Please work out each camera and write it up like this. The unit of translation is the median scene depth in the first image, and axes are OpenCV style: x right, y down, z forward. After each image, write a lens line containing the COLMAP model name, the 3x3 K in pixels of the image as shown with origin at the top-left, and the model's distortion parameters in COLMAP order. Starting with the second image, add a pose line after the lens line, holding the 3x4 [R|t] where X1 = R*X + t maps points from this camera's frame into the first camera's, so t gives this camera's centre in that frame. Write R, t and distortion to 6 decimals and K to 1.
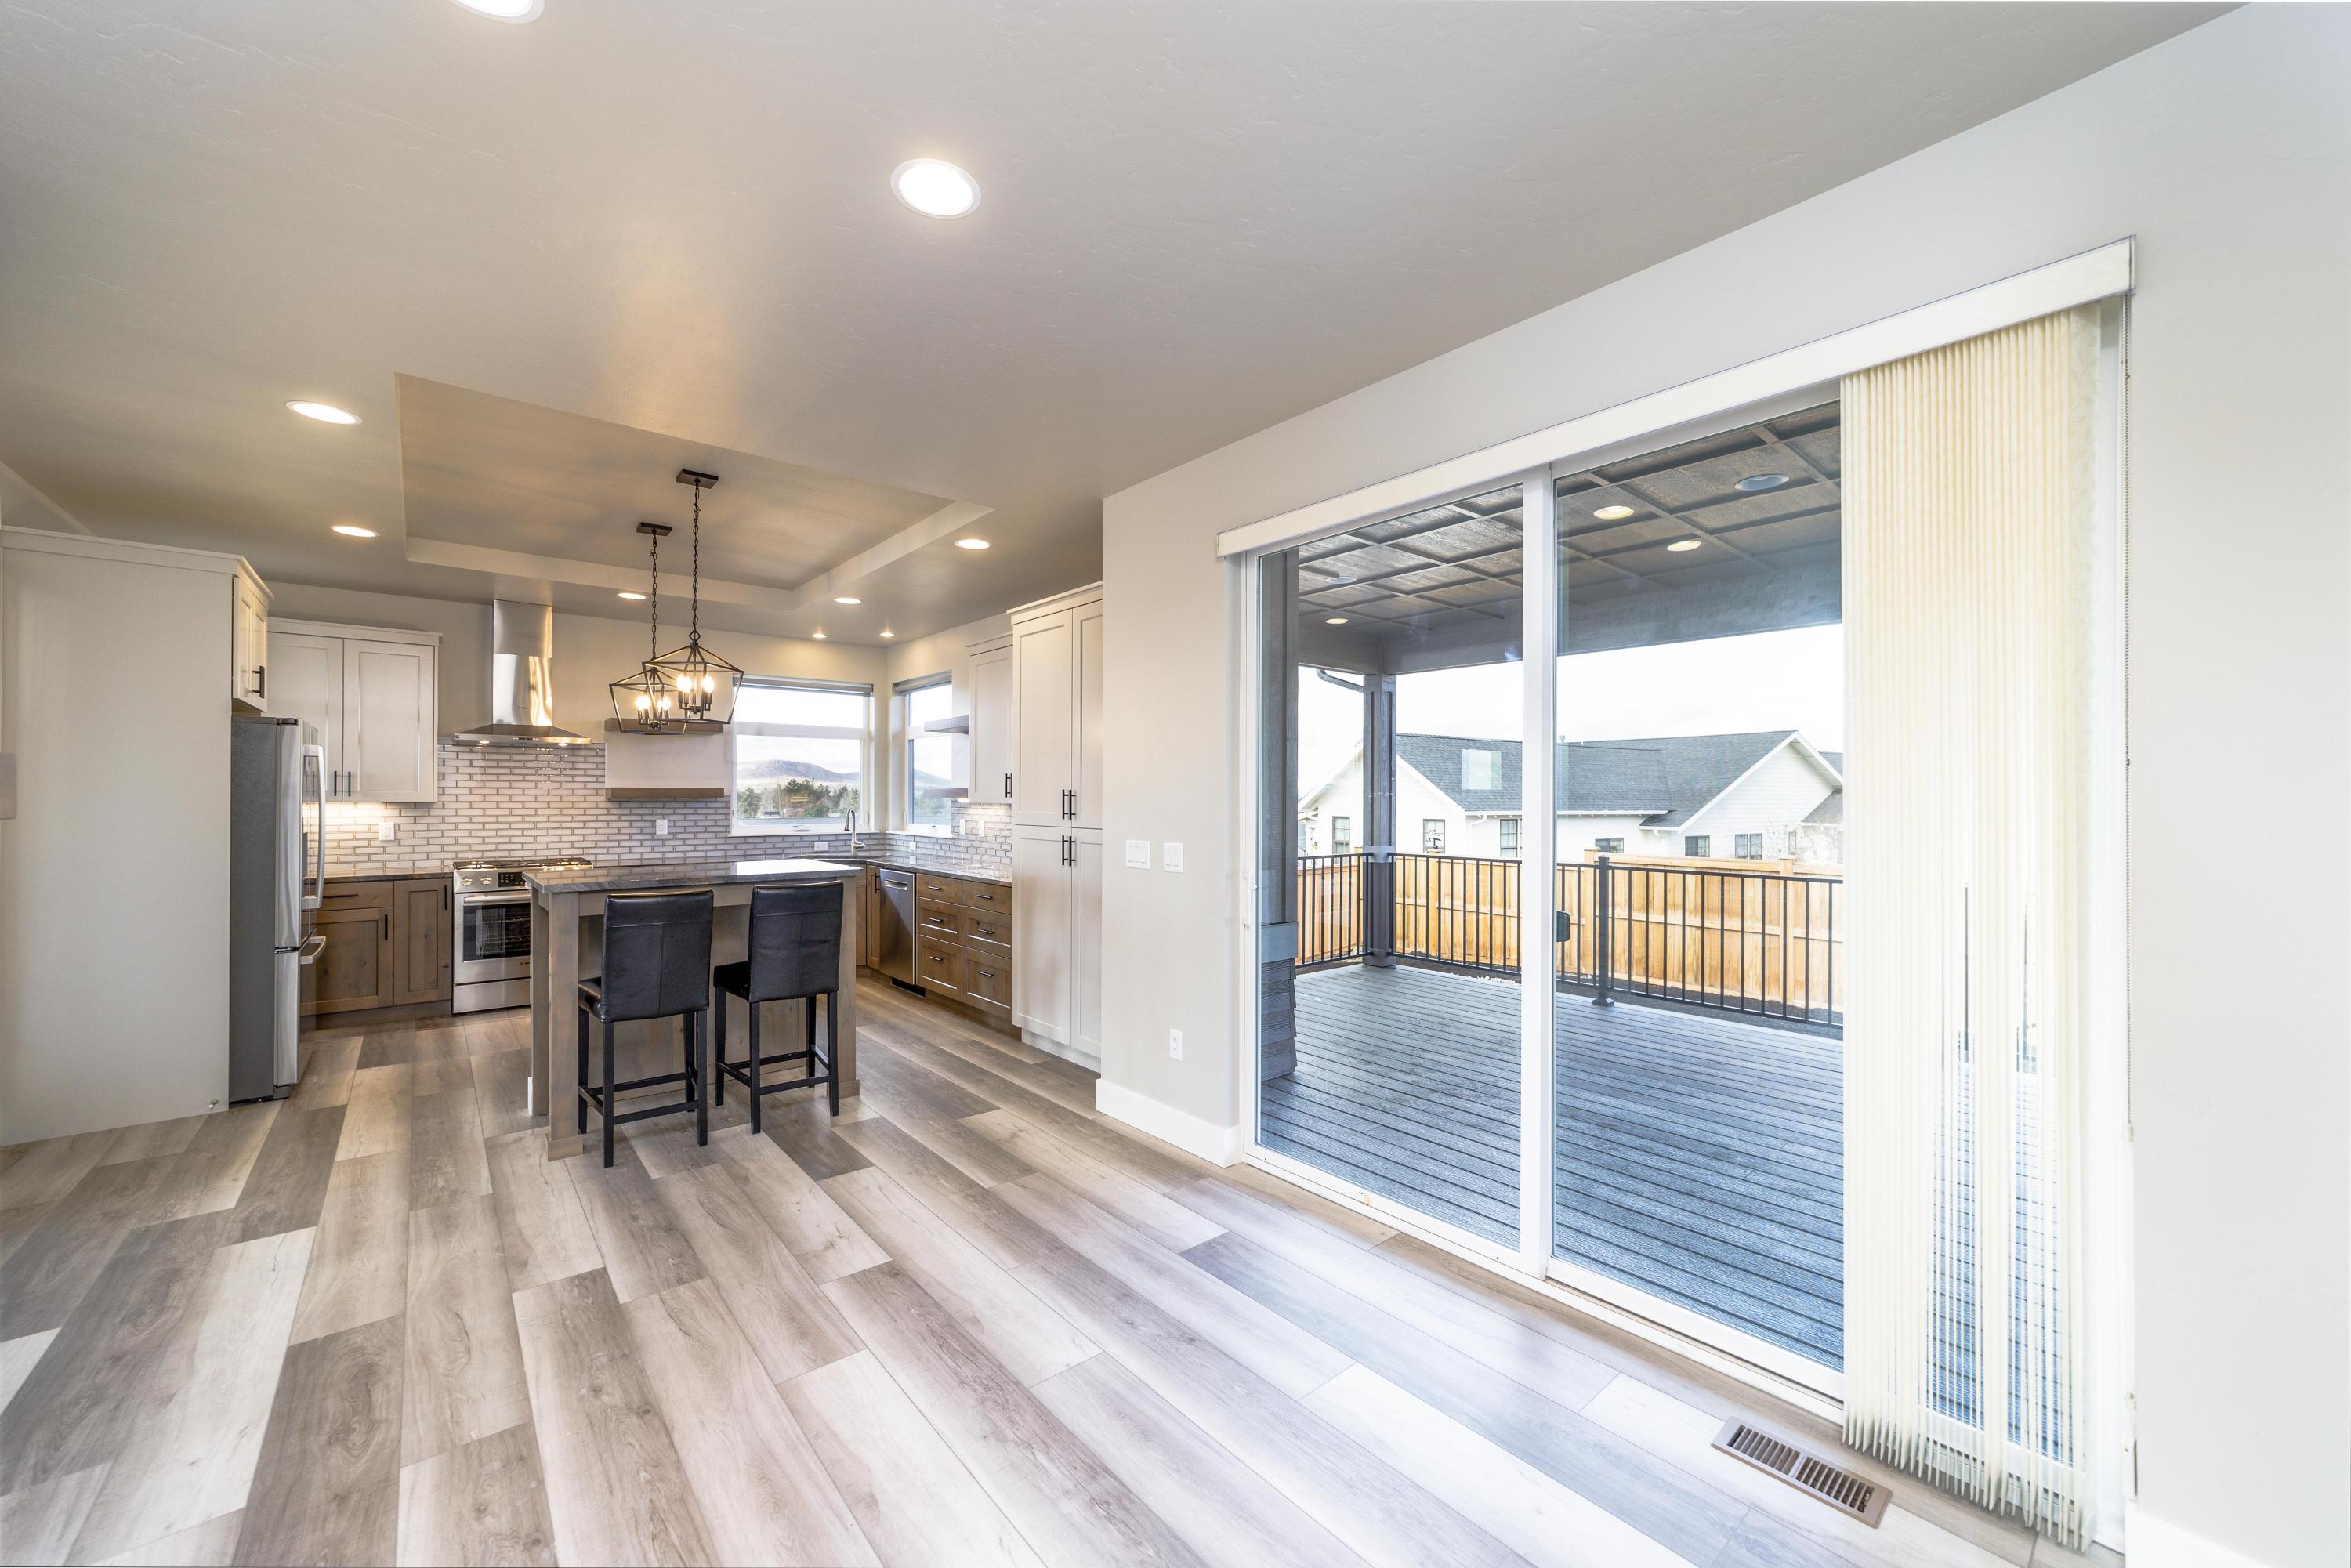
lens RADIAL K [[891.3, 0, 1172.7], [0, 891.3, 789.5], [0, 0, 1]] dist [0.000269, 0.000003]
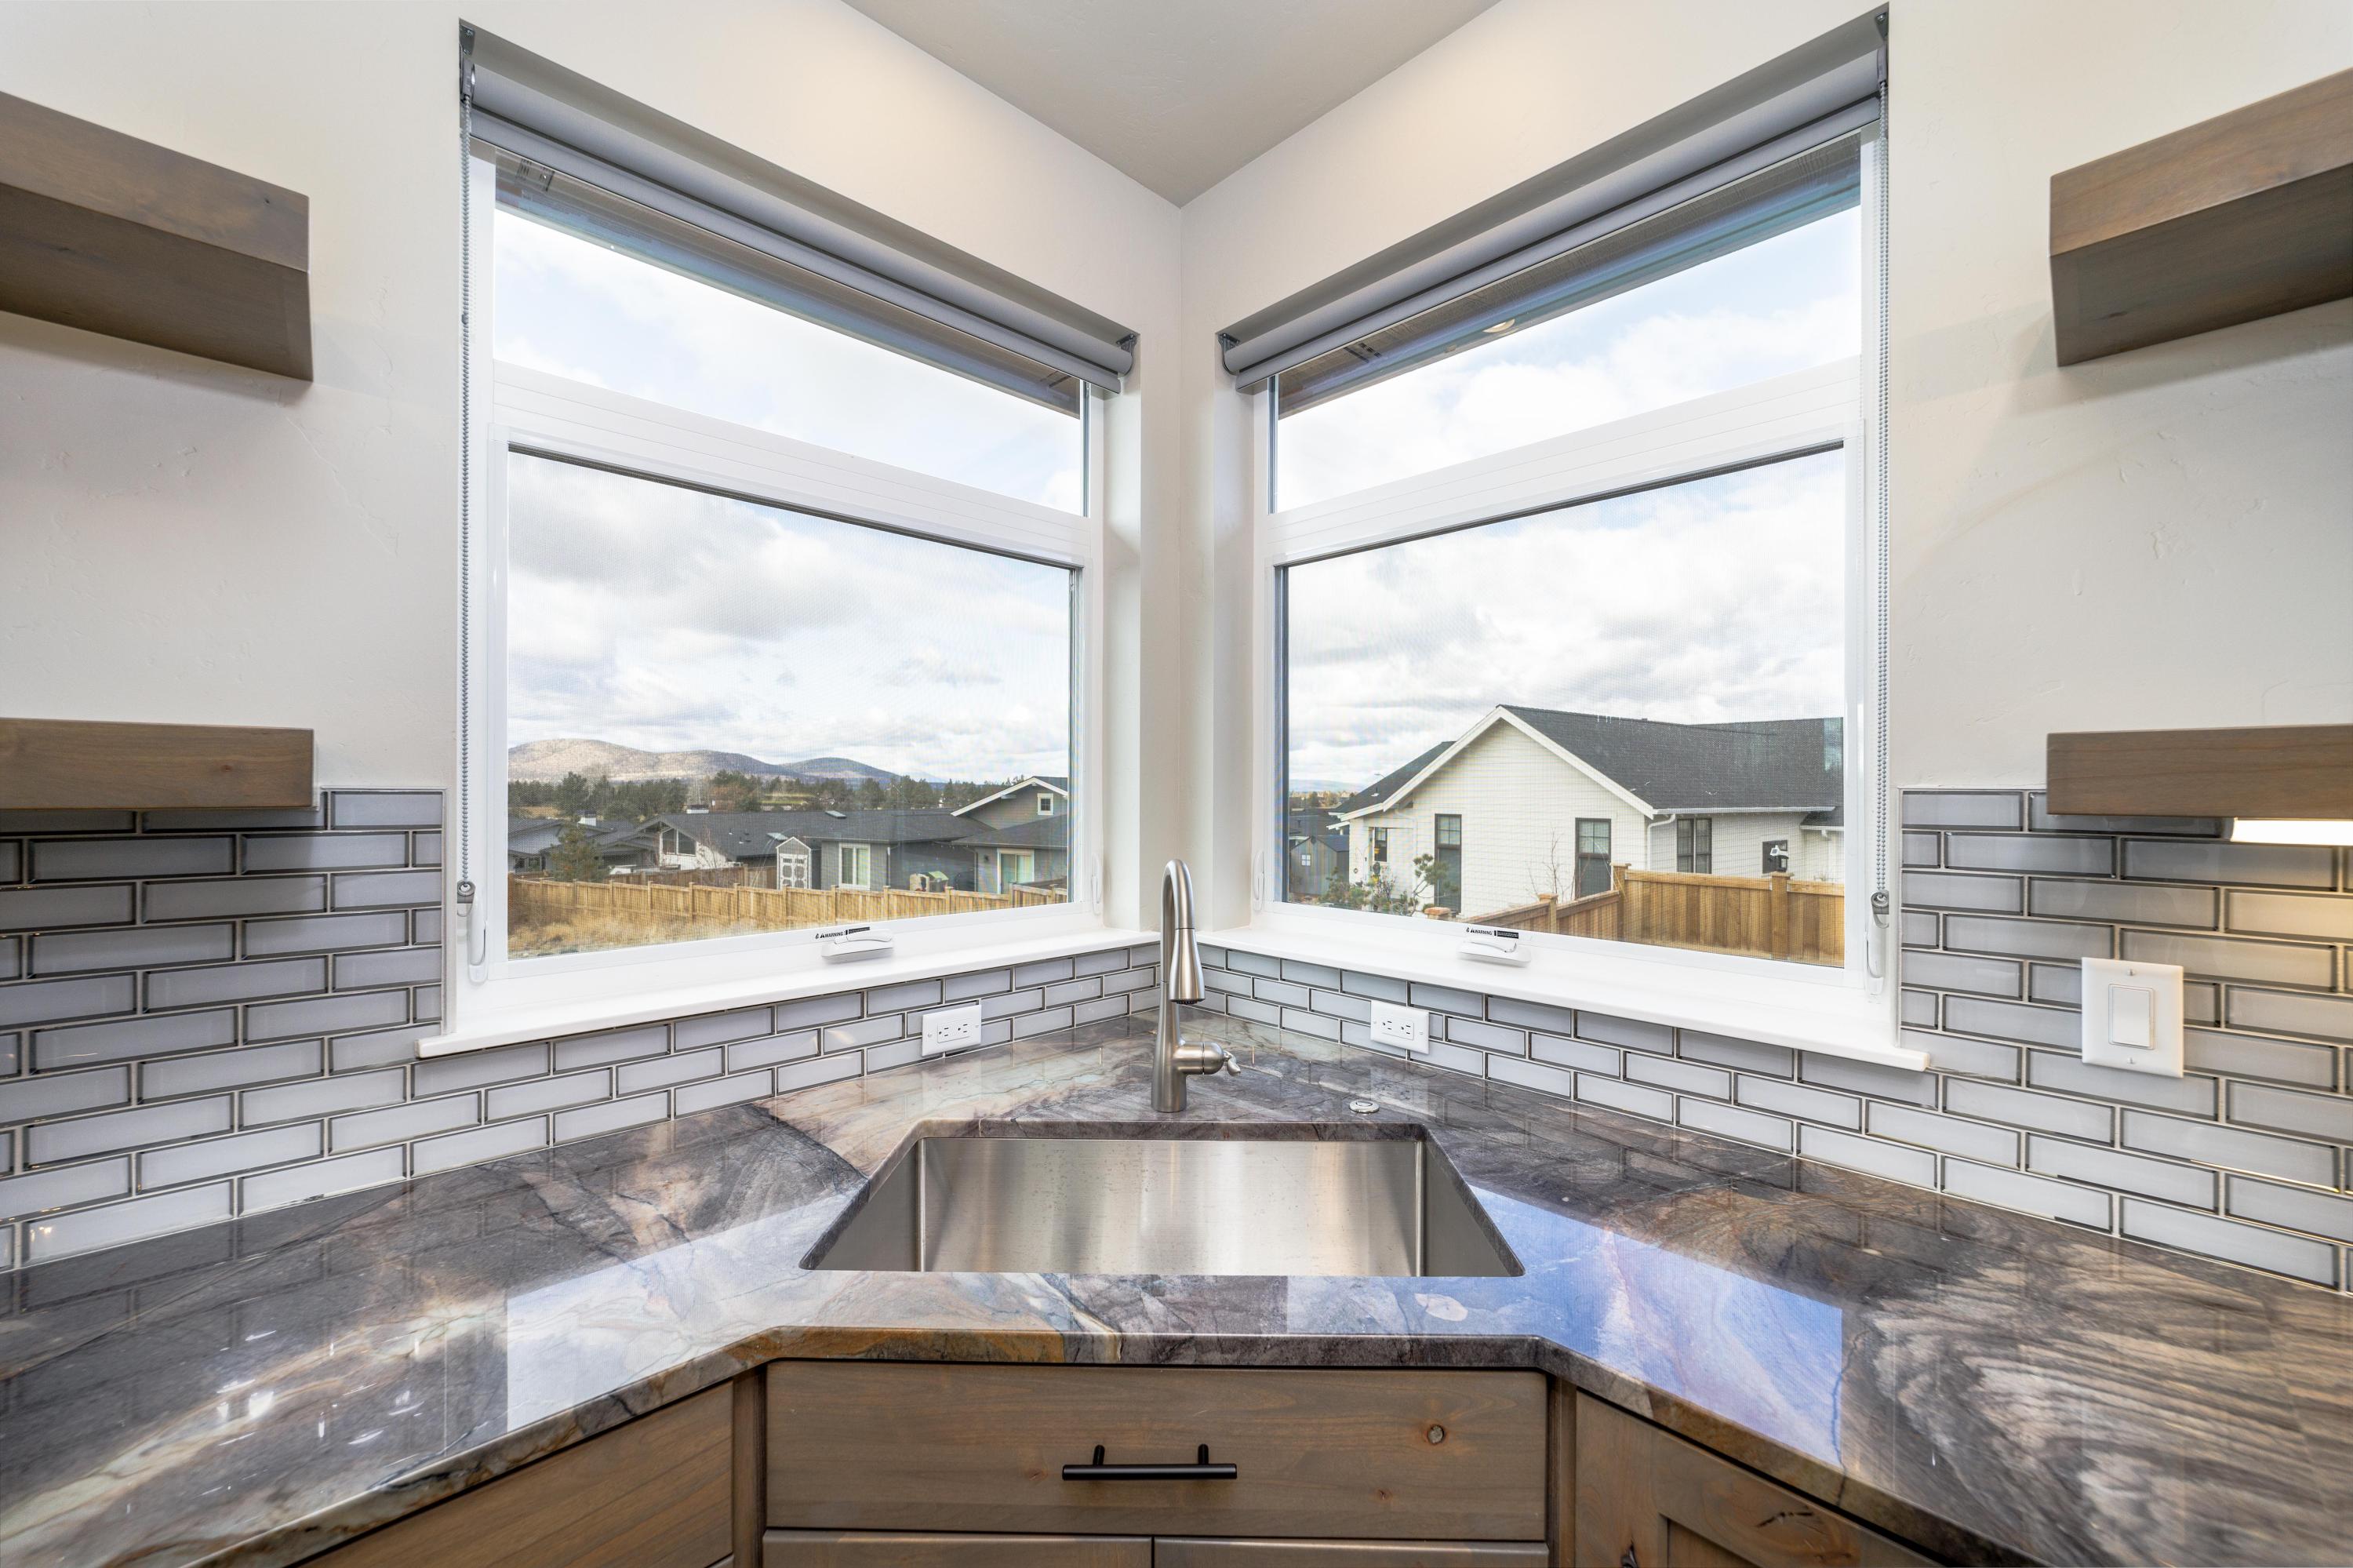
lens RADIAL K [[892.1, 0, 1179.7], [0, 892.1, 786.2], [0, 0, 1]] dist [0.000269, 0.000003]
pose [[0.997313, 0.002243, 0.073229, -0.116870], [-0.002677, 0.999979, 0.005838, 0.001394], [-0.073215, -0.006019, 0.997298, 0.257880]]
